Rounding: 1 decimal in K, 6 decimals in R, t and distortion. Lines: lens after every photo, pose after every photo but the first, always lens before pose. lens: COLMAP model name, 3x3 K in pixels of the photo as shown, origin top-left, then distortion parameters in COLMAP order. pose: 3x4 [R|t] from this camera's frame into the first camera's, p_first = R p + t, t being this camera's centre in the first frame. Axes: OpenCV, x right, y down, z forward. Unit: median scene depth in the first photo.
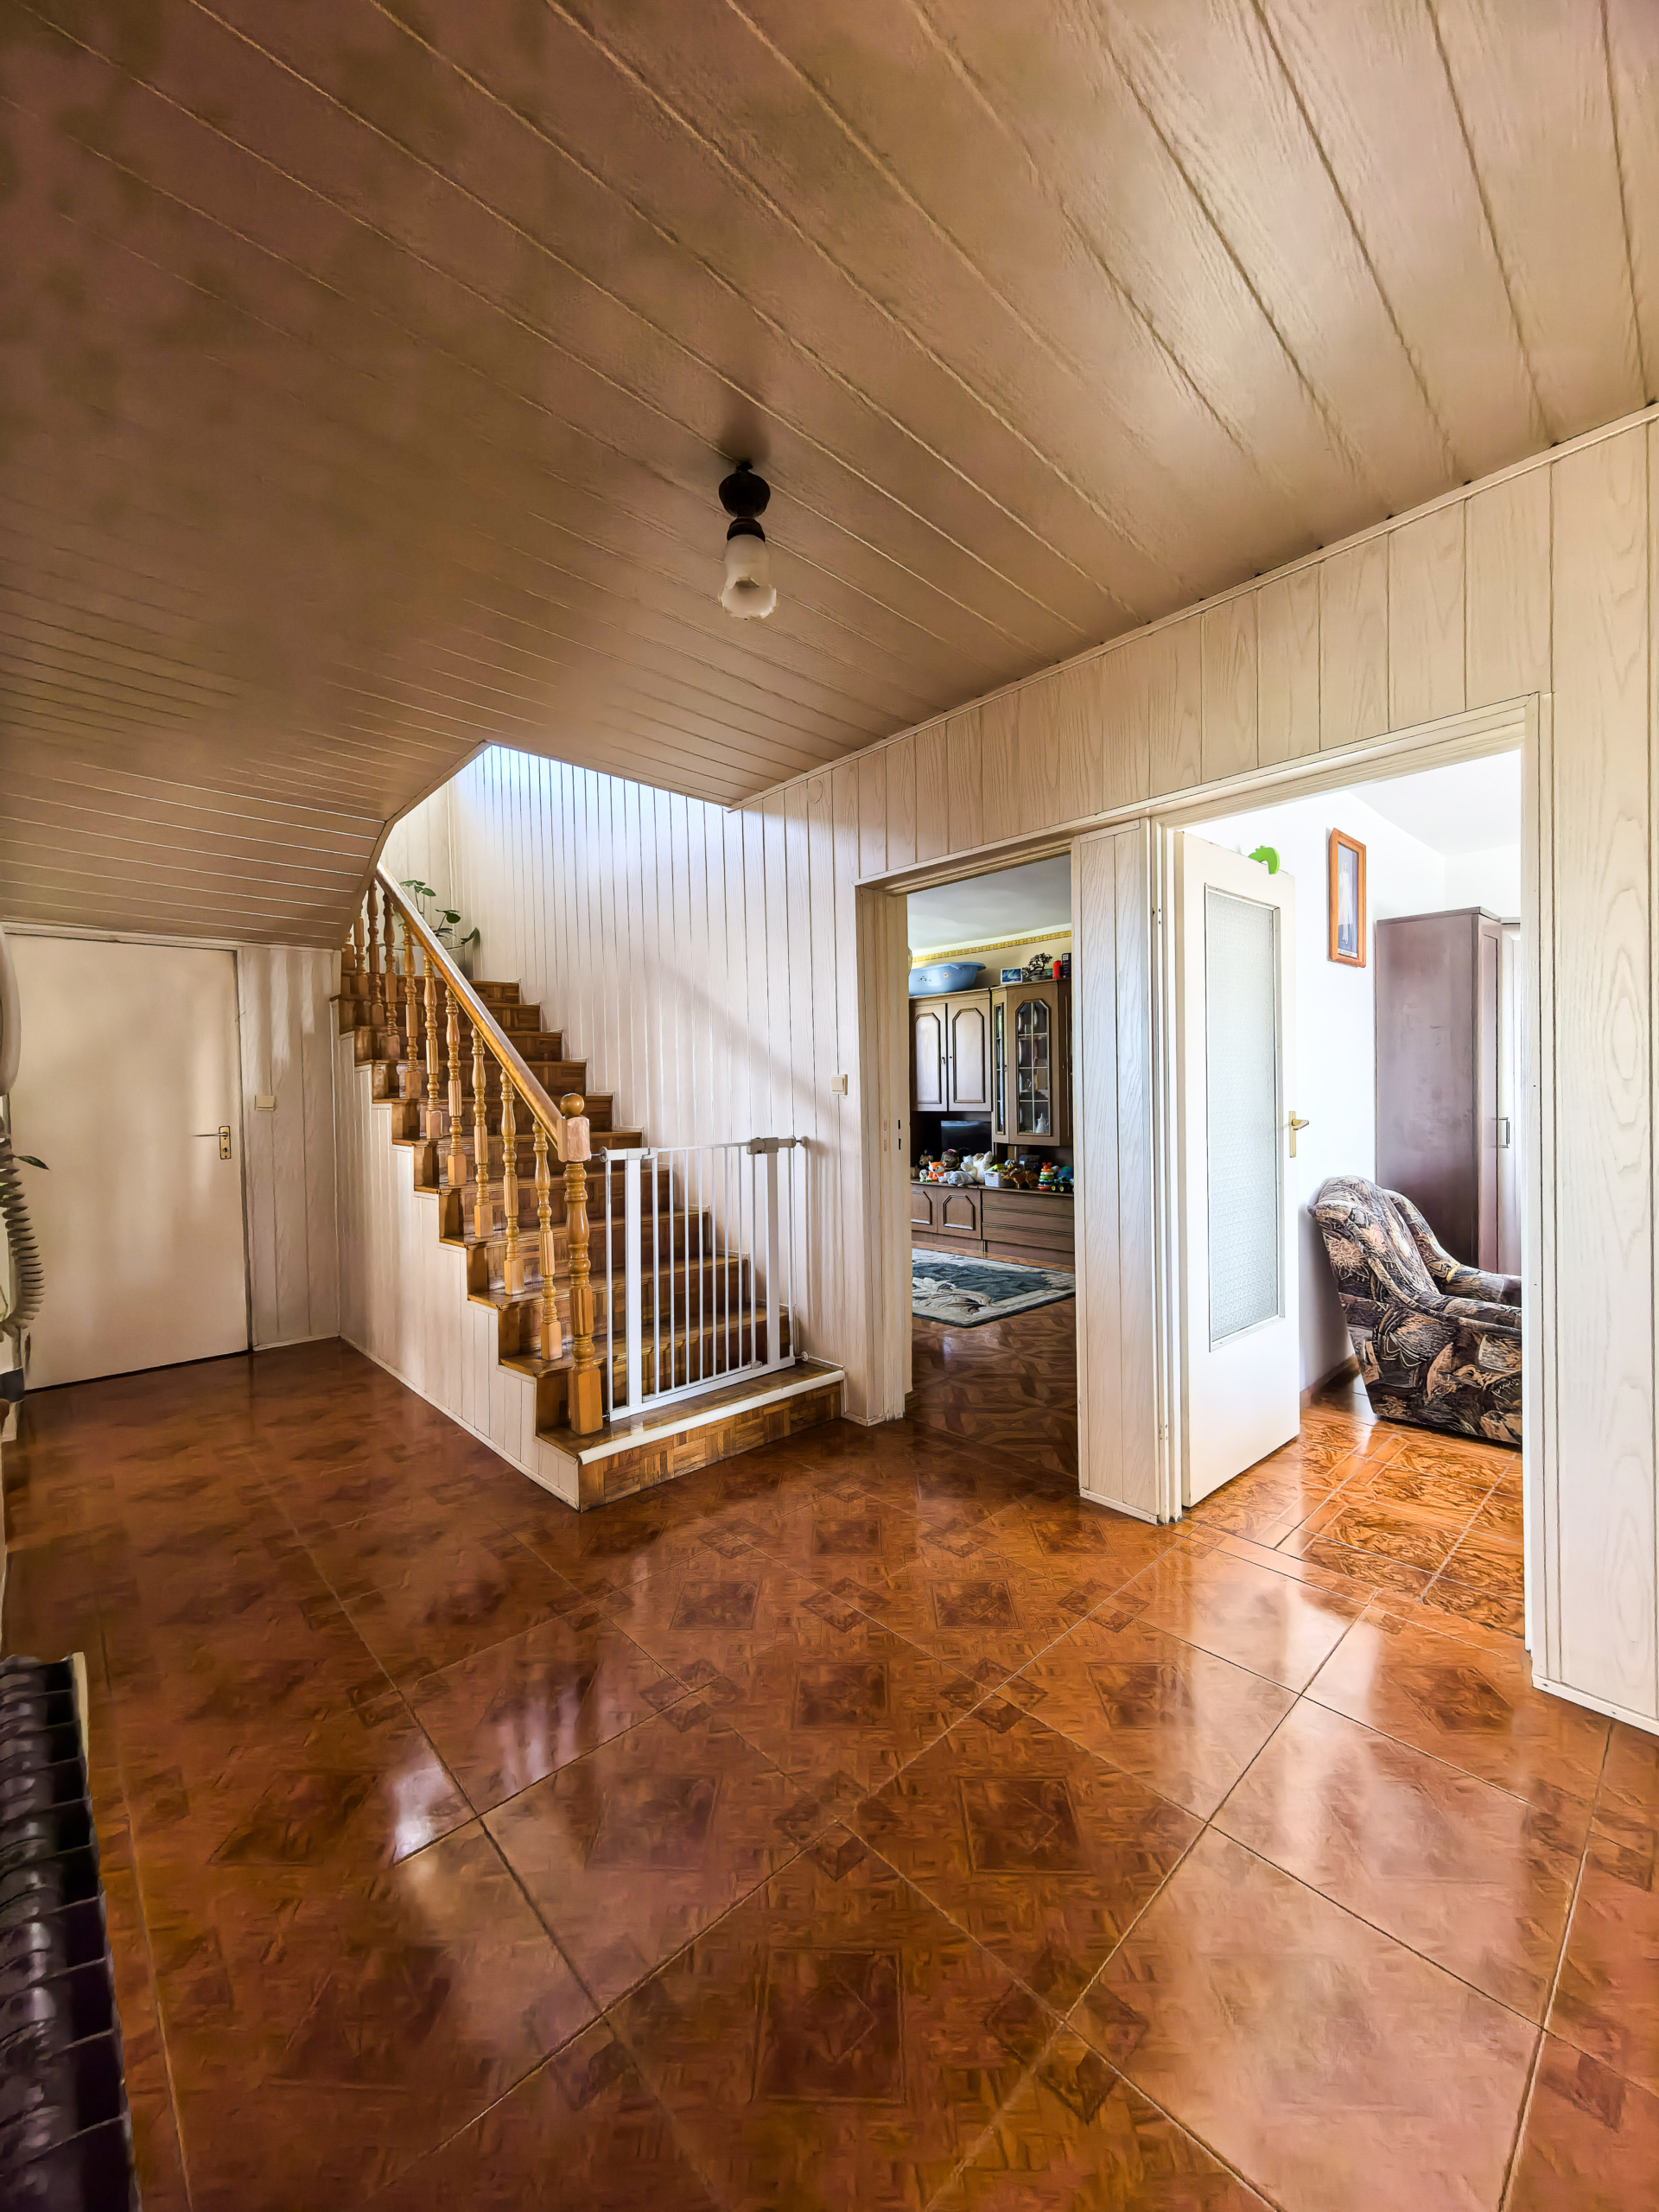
lens RADIAL K [[866.5, 0, 828.8], [0, 866.5, 1114.5], [0, 0, 1]] dist [0.001799, -0.000020]
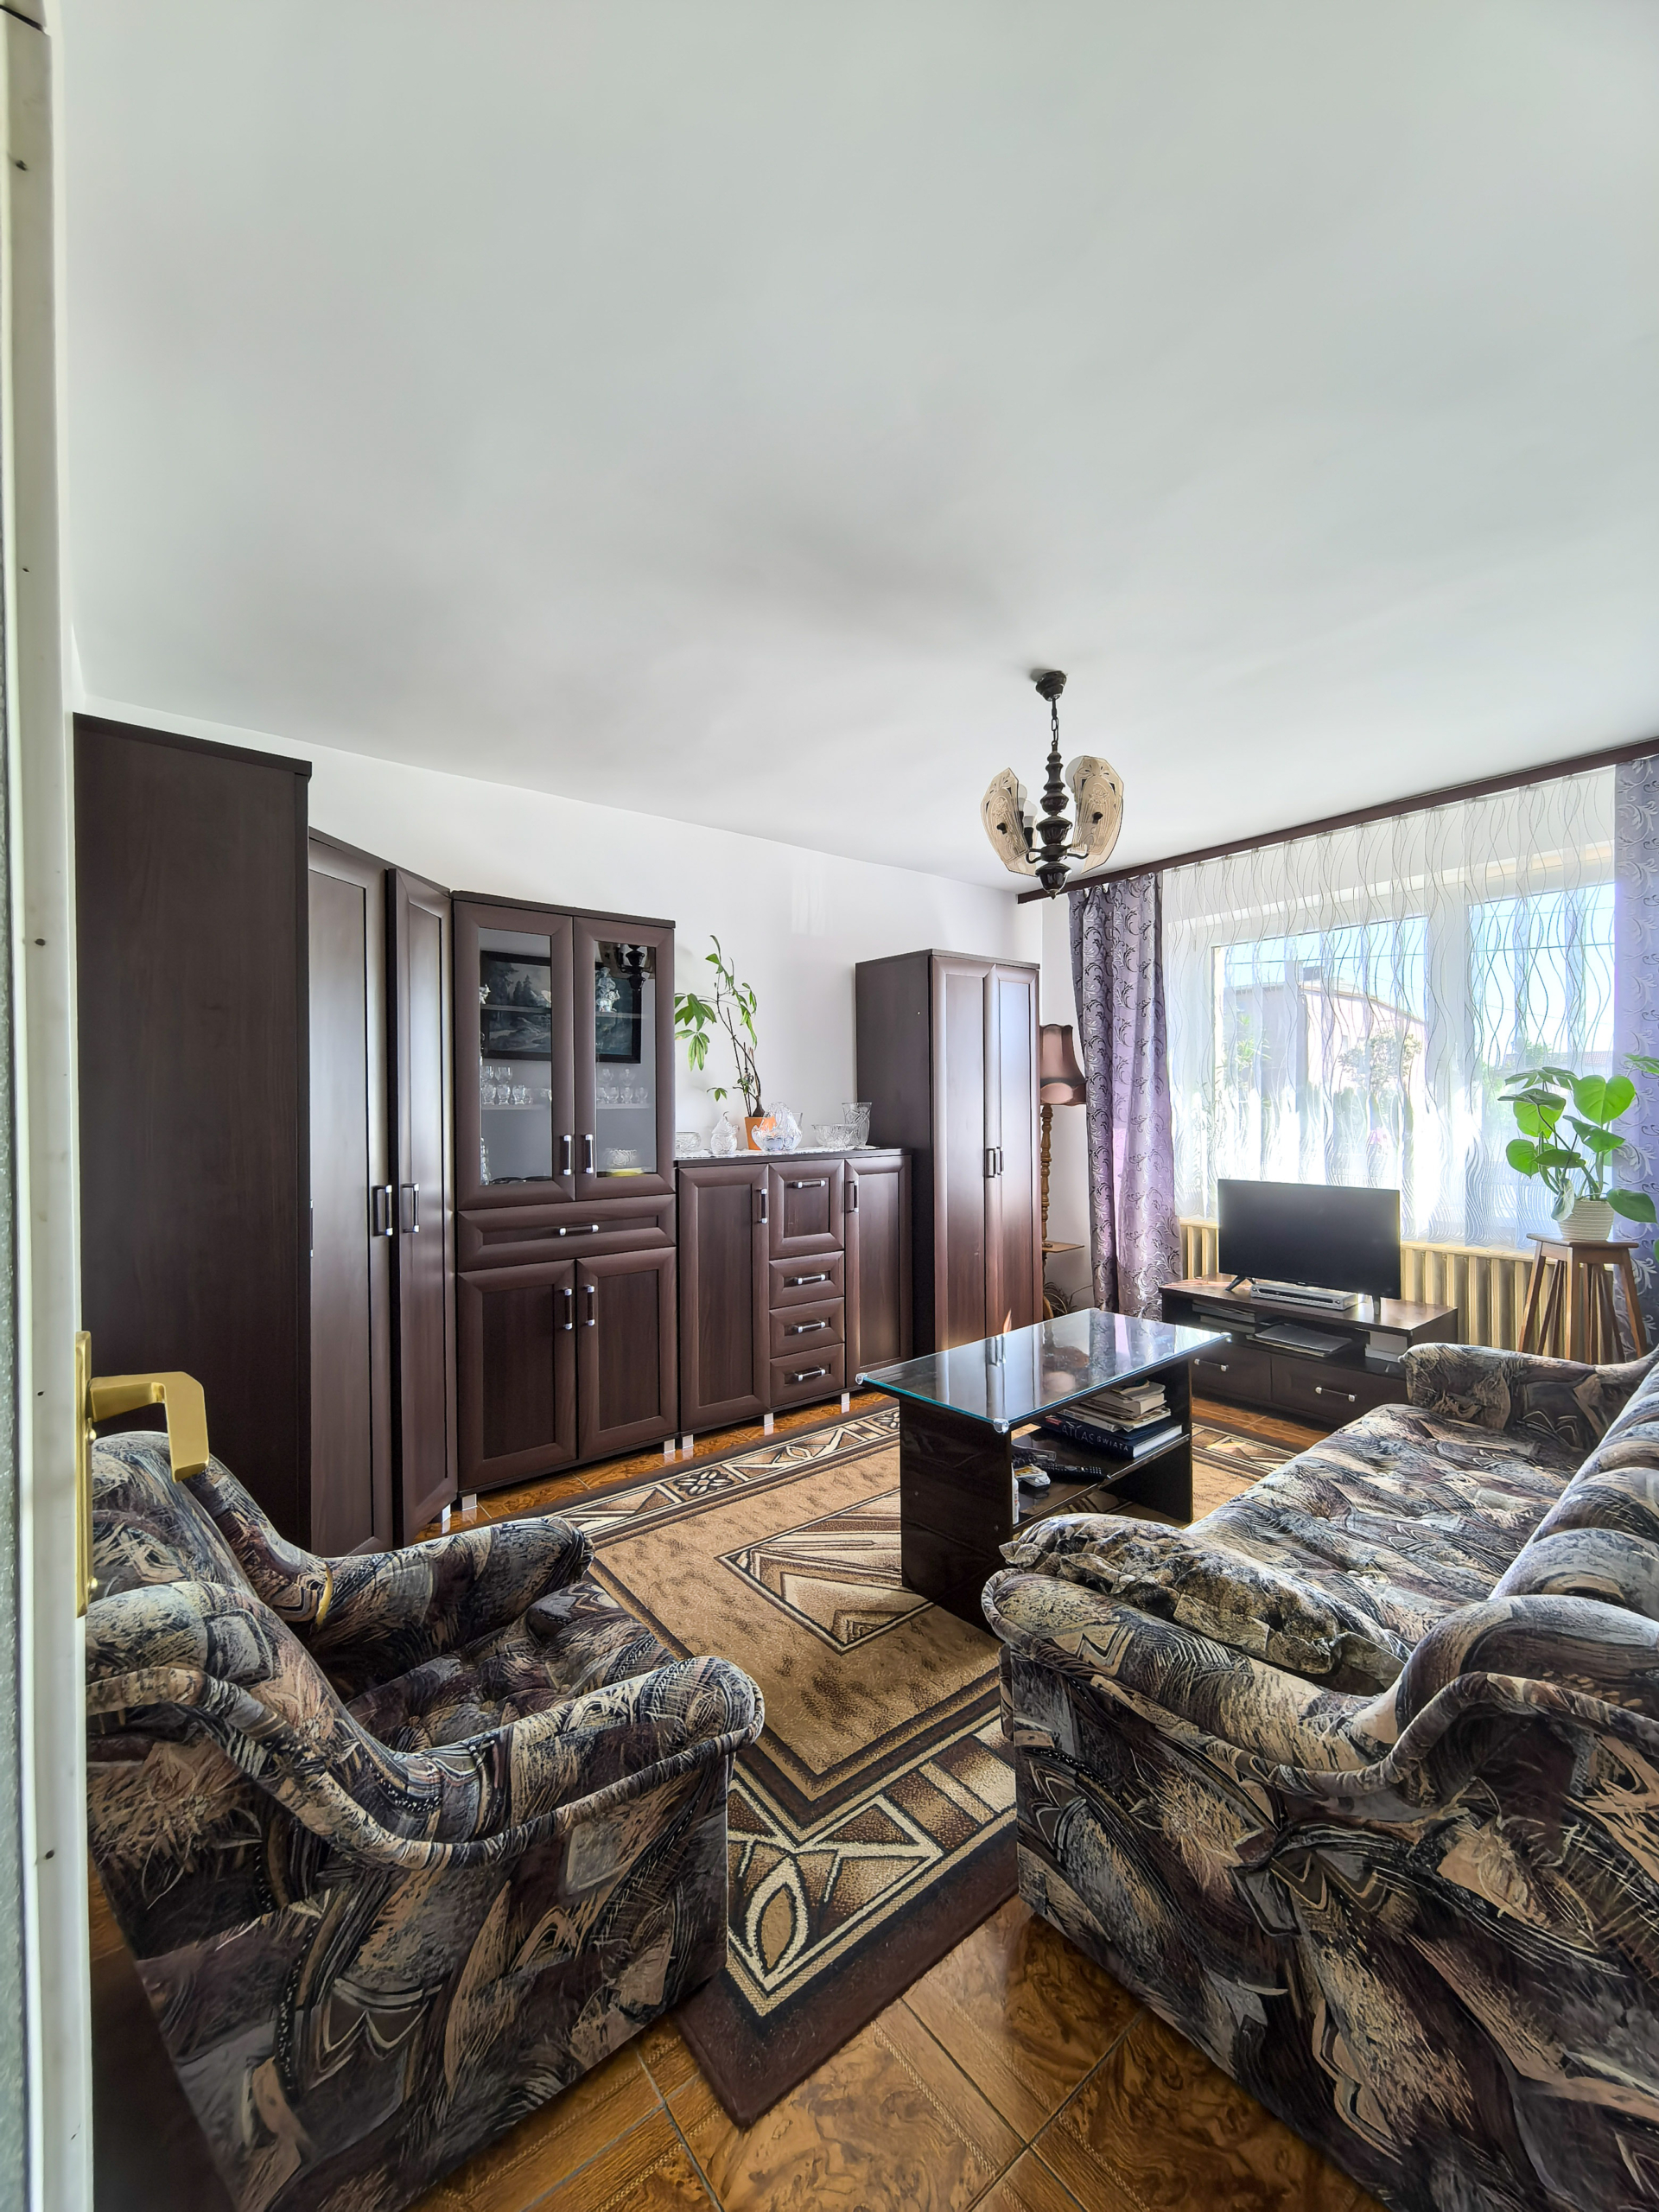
lens RADIAL K [[866.5, 0, 831.4], [0, 866.5, 1109.8], [0, 0, 1]] dist [0.001799, -0.000020]
pose [[0.082044, 0.002332, 0.996626, 0.218765], [0.027509, 0.999611, -0.004603, -0.027959], [-0.996249, 0.027794, 0.081948, 0.483267]]
